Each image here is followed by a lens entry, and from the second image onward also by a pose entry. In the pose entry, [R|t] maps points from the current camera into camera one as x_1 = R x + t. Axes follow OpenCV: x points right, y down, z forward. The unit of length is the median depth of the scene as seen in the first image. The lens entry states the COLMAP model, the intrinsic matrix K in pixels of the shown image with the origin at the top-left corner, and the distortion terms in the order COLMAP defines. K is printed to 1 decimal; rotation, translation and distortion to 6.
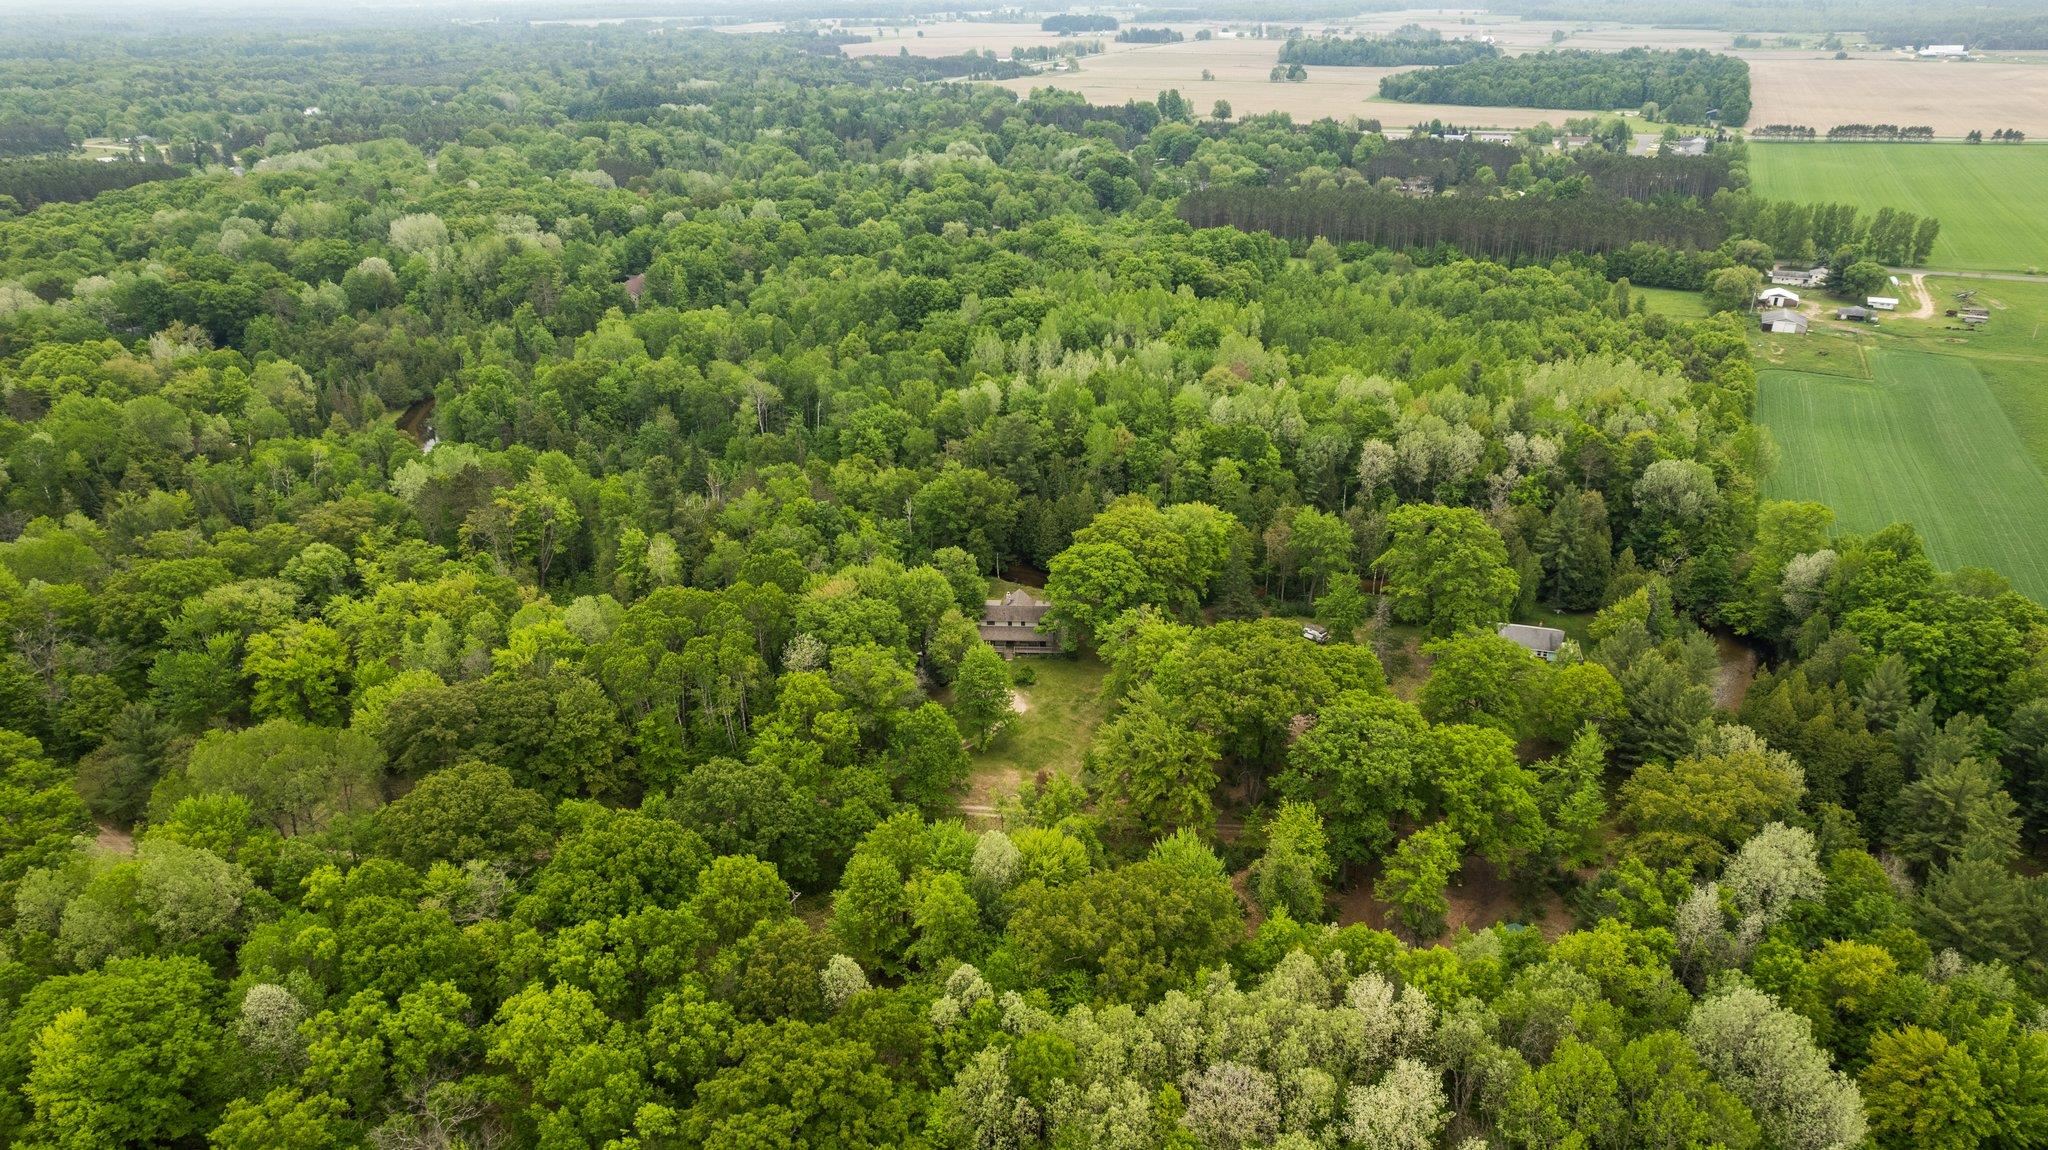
lens RADIAL K [[1301.4, 0, 1031.2], [0, 1301.4, 581.0], [0, 0, 1]] dist [-0.093912, 0.077489]
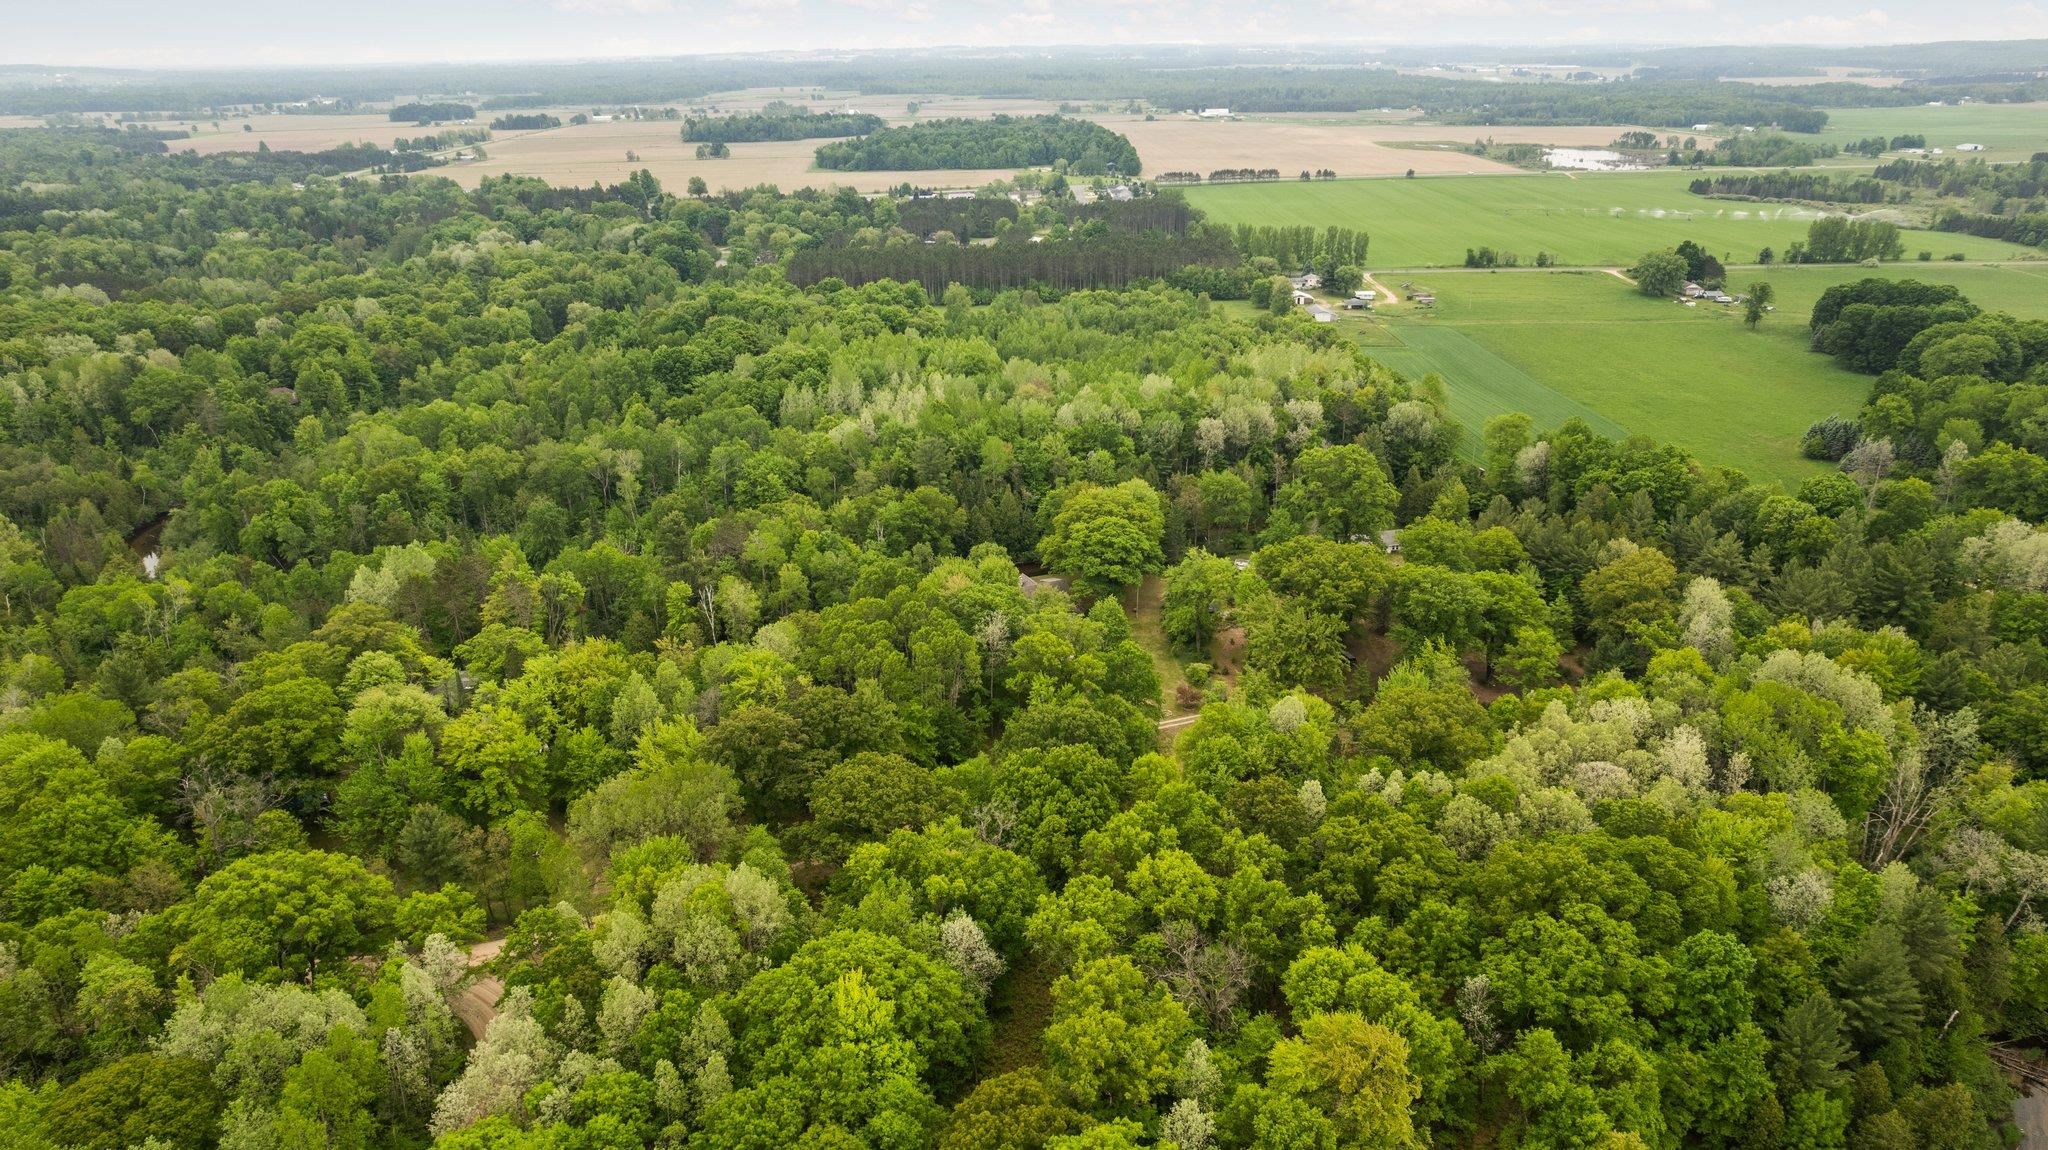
lens RADIAL K [[1301.4, 0, 1031.2], [0, 1301.4, 581.0], [0, 0, 1]] dist [-0.093912, 0.077489]
pose [[0.878051, -0.176952, 0.444652, -0.277313], [0.201213, 0.979519, -0.007528, 0.012166], [-0.434213, 0.096079, 0.895672, -0.022357]]
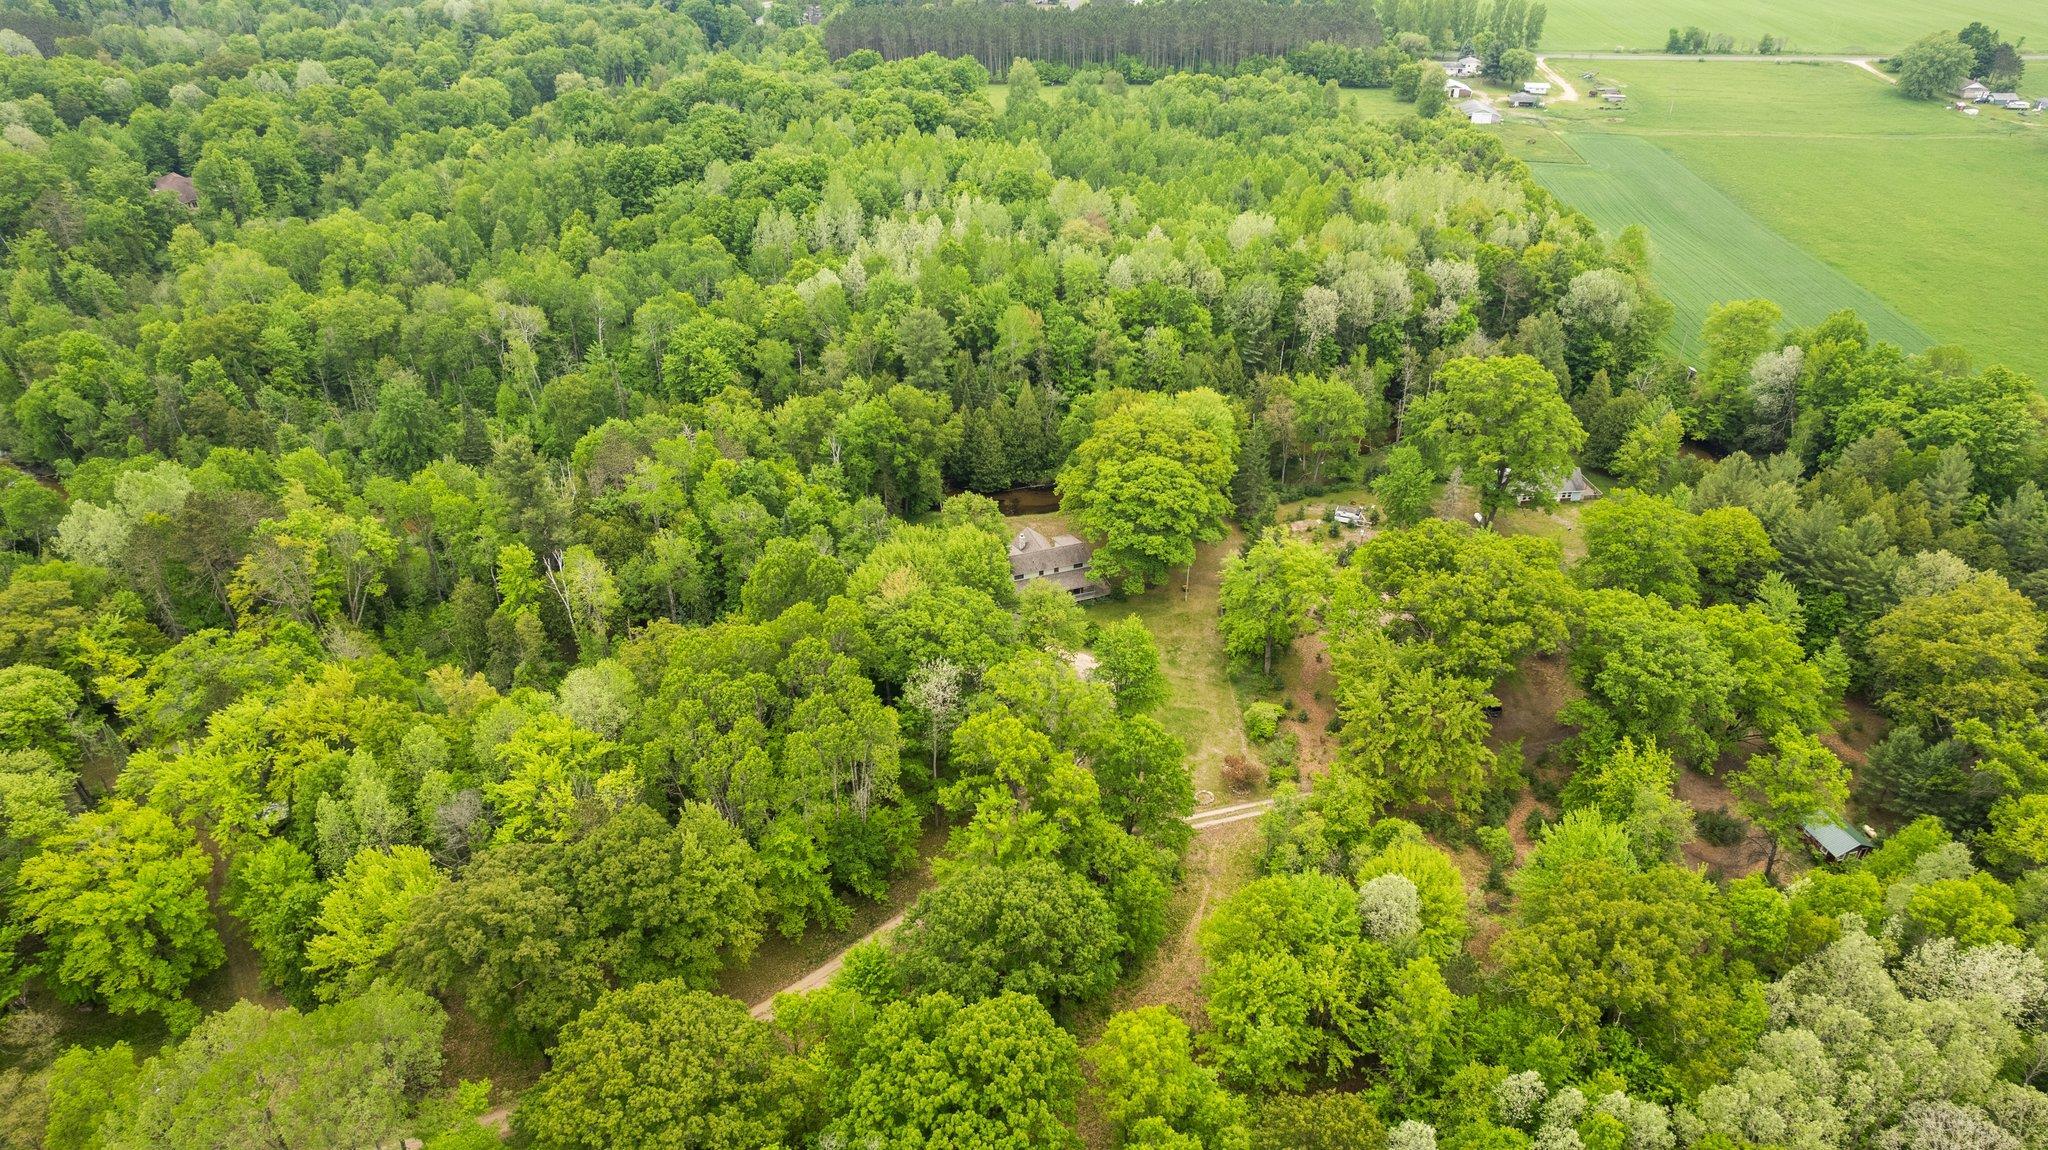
lens RADIAL K [[1301.4, 0, 1031.2], [0, 1301.4, 581.0], [0, 0, 1]] dist [-0.093912, 0.077489]
pose [[0.919216, -0.200672, 0.338782, -0.154764], [0.157022, 0.975832, 0.151972, -0.045127], [-0.361091, -0.086499, 0.928510, 0.127865]]
